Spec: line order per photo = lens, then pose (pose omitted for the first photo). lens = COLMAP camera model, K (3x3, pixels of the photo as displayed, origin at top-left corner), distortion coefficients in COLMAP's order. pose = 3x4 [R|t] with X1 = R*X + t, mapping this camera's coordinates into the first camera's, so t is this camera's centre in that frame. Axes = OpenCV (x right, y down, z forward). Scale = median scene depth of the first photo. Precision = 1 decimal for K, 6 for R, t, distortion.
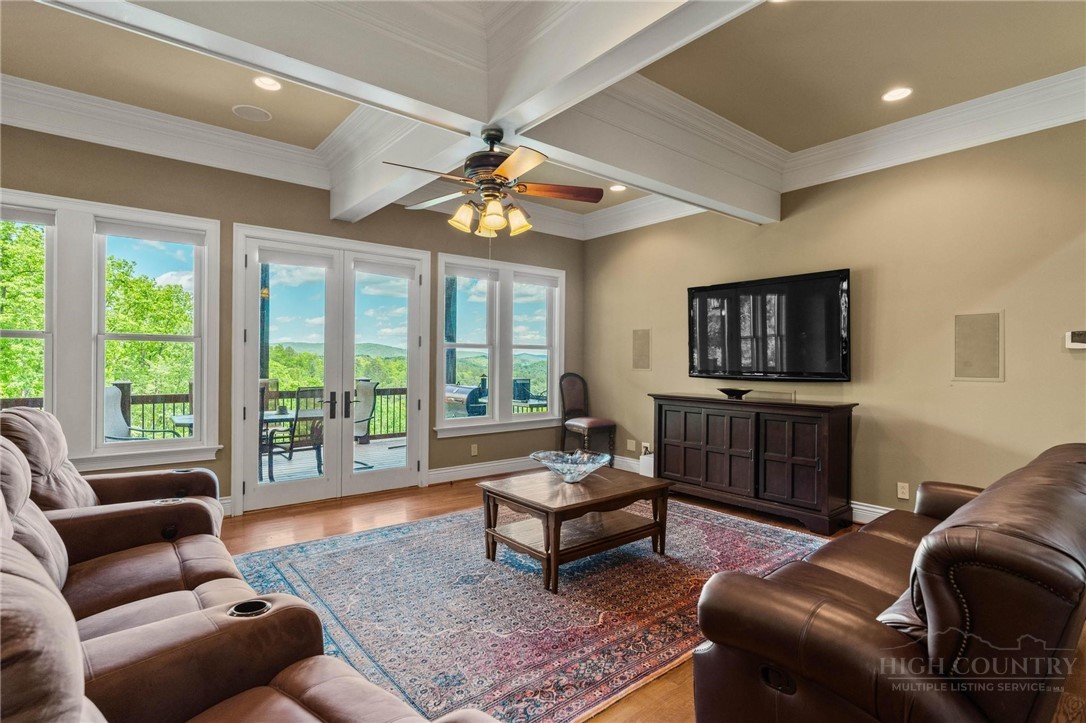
lens RADIAL K [[521.9, 0, 534.2], [0, 521.9, 357.7], [0, 0, 1]] dist [-0.003934, 0.000983]
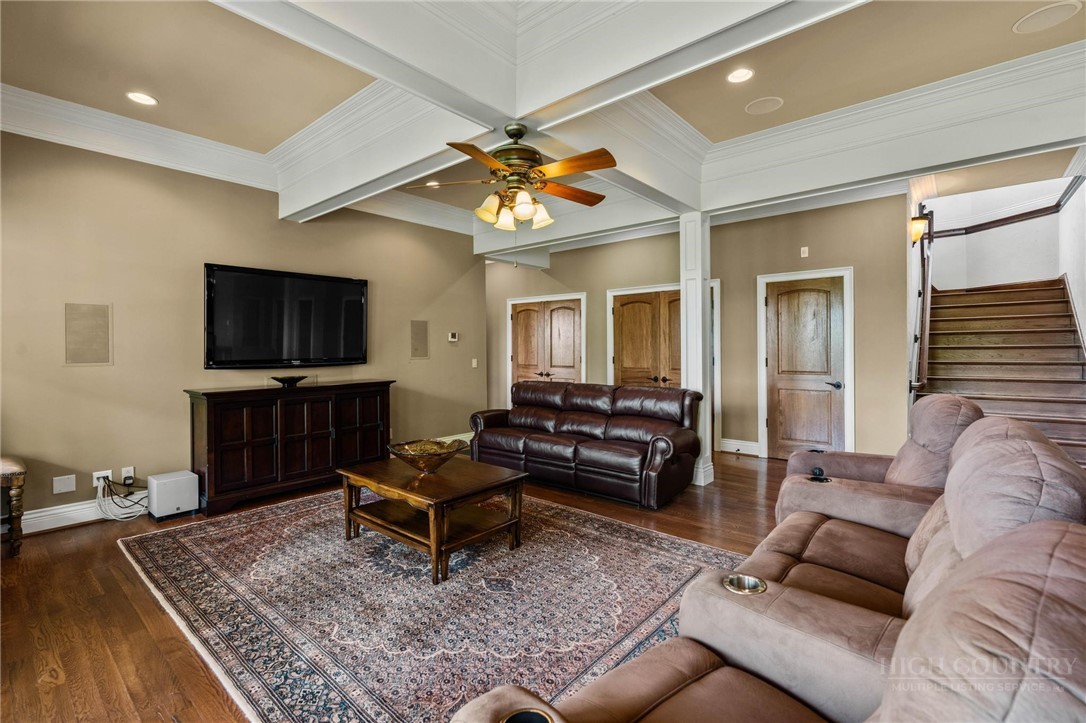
lens RADIAL K [[488.9, 0, 534.4], [0, 488.9, 357.1], [0, 0, 1]] dist [-0.000098, 0.000124]
pose [[-0.168229, -0.025652, 0.985414, -0.773067], [-0.003073, 0.999670, 0.025499, -0.004276], [-0.985743, 0.001262, -0.168252, 0.850645]]
